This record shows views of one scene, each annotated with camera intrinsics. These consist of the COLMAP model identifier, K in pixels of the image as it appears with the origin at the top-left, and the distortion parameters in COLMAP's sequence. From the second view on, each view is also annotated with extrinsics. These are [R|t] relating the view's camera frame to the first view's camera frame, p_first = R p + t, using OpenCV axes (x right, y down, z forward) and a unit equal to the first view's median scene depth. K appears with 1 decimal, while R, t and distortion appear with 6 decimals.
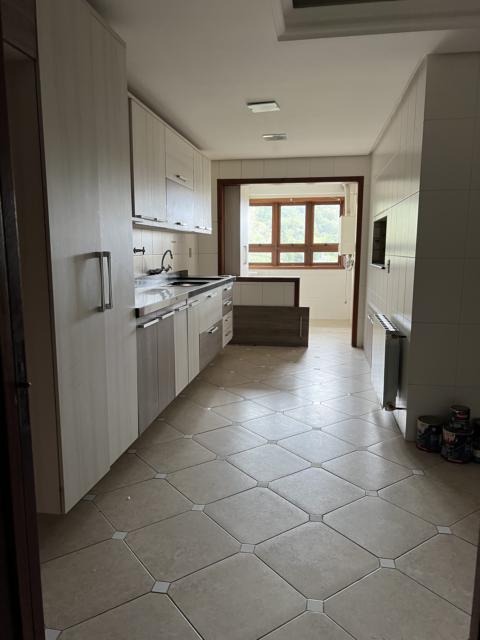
lens RADIAL K [[479.3, 0, 238.8], [0, 479.3, 320.9], [0, 0, 1]] dist [0.051787, -0.064473]
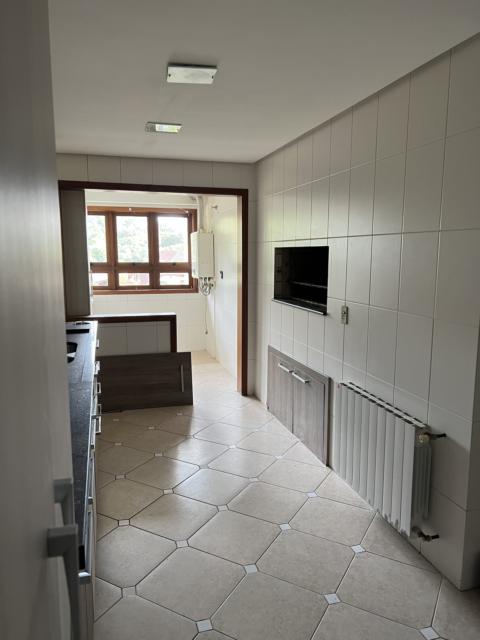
lens RADIAL K [[479.3, 0, 241.0], [0, 479.3, 320.9], [0, 0, 1]] dist [0.051787, -0.064473]
pose [[0.906015, -0.055595, 0.419577, -0.080484], [0.059031, 0.998245, 0.004801, -0.060956], [-0.419108, 0.020419, 0.907707, 0.201051]]
